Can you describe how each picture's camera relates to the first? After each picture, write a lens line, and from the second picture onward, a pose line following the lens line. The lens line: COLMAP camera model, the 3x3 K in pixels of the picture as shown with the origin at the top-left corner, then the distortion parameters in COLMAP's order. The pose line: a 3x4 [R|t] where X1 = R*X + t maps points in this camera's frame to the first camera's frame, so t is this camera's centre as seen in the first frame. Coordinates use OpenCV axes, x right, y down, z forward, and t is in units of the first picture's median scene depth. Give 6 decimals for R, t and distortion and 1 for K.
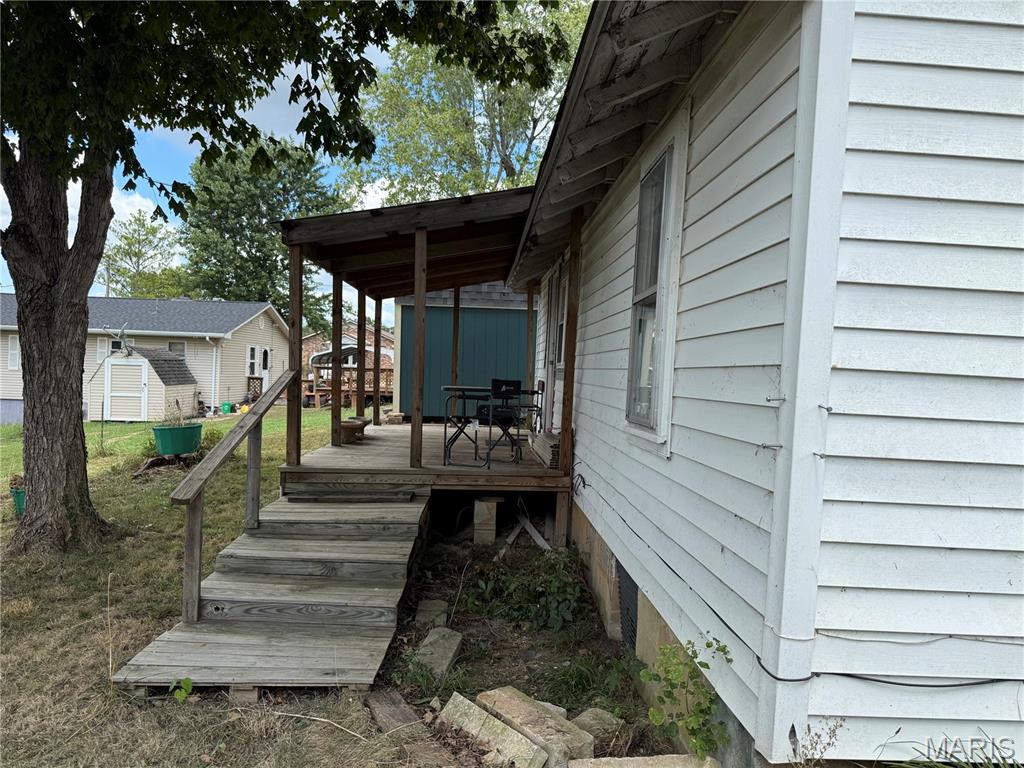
lens RADIAL K [[718.9, 0, 510.2], [0, 718.9, 388.1], [0, 0, 1]] dist [-0.030318, -0.013275]
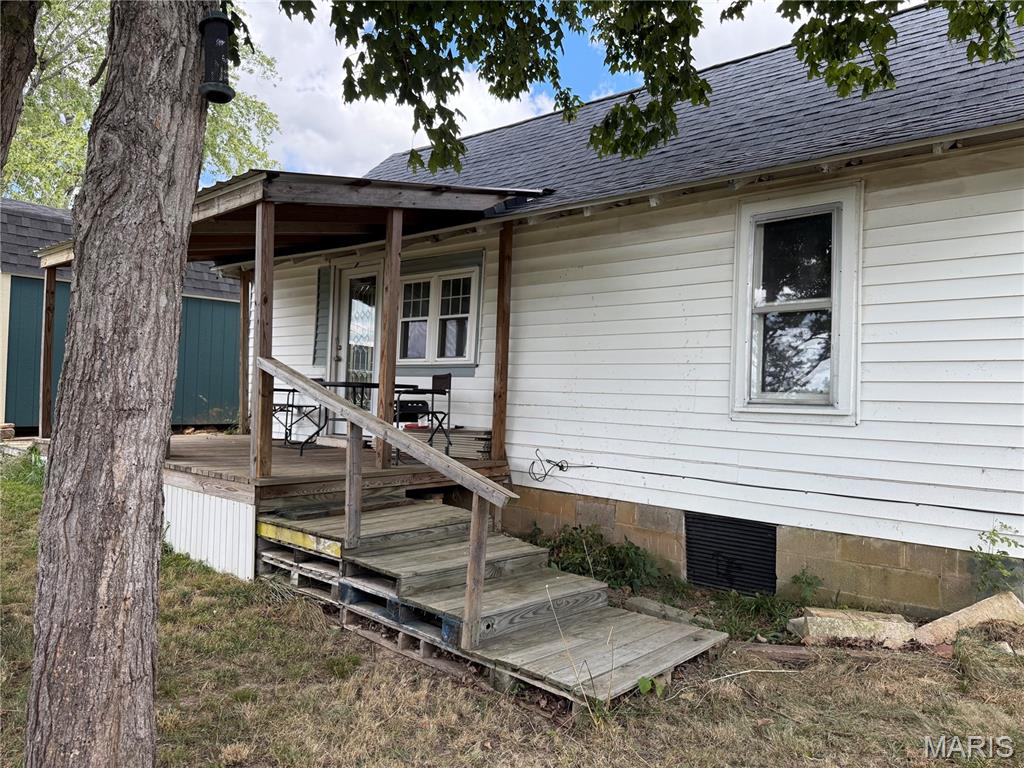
lens RADIAL K [[718.9, 0, 512.0], [0, 718.9, 386.2], [0, 0, 1]] dist [-0.030318, -0.013275]
pose [[0.700080, 0.011186, 0.713977, -0.905004], [0.005550, 0.999762, -0.021106, 0.034591], [-0.714043, 0.018738, 0.699851, 0.331796]]
